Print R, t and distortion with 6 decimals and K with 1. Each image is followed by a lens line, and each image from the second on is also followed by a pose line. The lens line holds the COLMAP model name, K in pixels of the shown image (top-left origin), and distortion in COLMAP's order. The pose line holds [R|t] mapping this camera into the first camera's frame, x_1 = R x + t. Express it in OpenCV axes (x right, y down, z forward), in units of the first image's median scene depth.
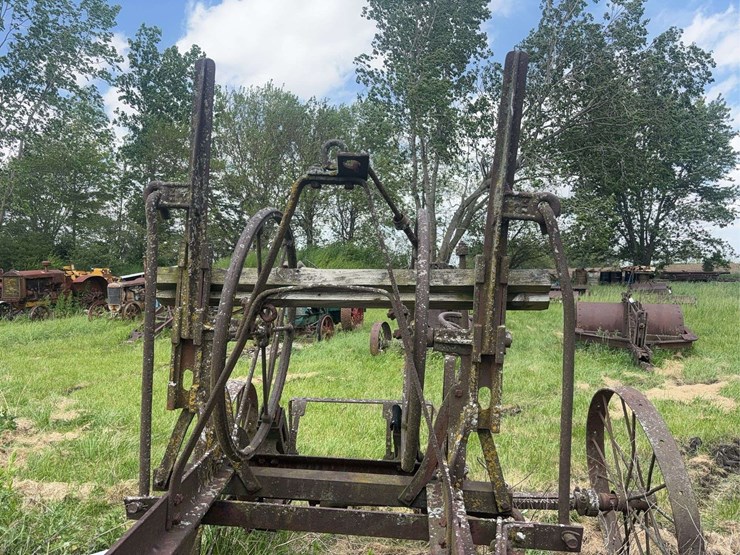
lens RADIAL K [[560.2, 0, 371.2], [0, 560.2, 289.6], [0, 0, 1]] dist [0.062863, -0.061389]
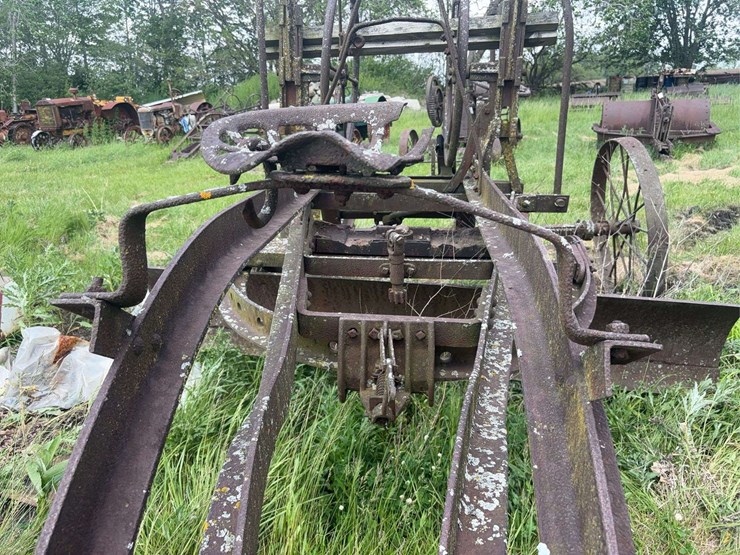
lens RADIAL K [[563.6, 0, 370.0], [0, 563.6, 277.5], [0, 0, 1]] dist [0.050089, -0.050170]
pose [[0.998411, -0.028933, -0.048356, -0.005851], [0.041115, 0.960848, 0.274008, 0.013400], [0.038535, -0.275560, 0.960511, -0.035260]]
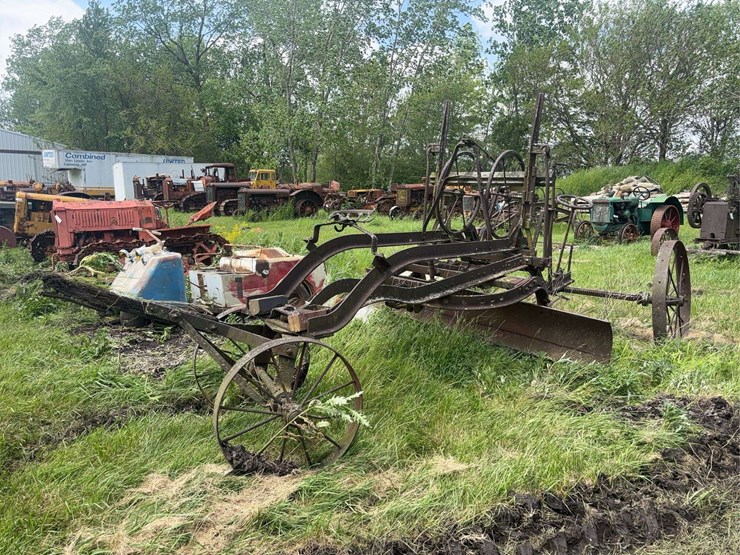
lens RADIAL K [[563.6, 0, 370.0], [0, 563.6, 277.5], [0, 0, 1]] dist [0.050089, -0.050170]
pose [[0.810139, 0.102808, -0.577153, 0.093094], [-0.031786, 0.990758, 0.131864, 0.010426], [0.585376, -0.088483, 0.805919, -0.135044]]
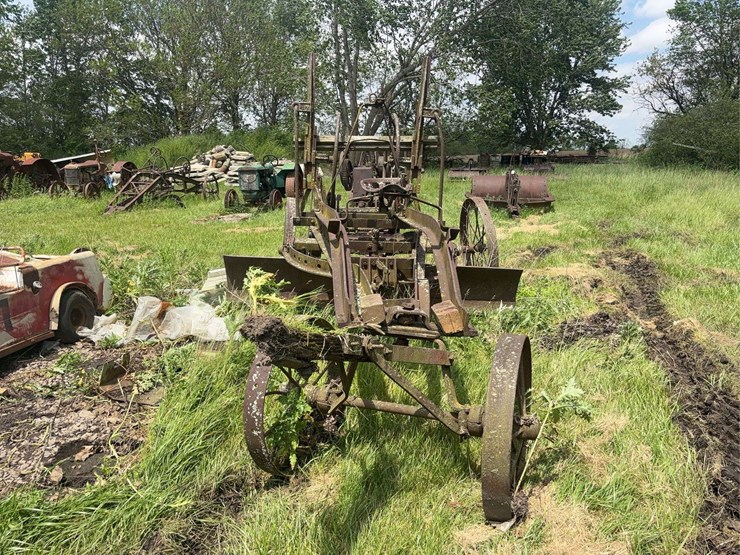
lens RADIAL K [[563.6, 0, 370.0], [0, 563.6, 277.5], [0, 0, 1]] dist [0.050089, -0.050170]
pose [[0.989127, -0.033732, 0.143146, -0.034014], [0.008526, 0.984856, 0.173166, 0.012598], [-0.146819, -0.170063, 0.974435, -0.138521]]
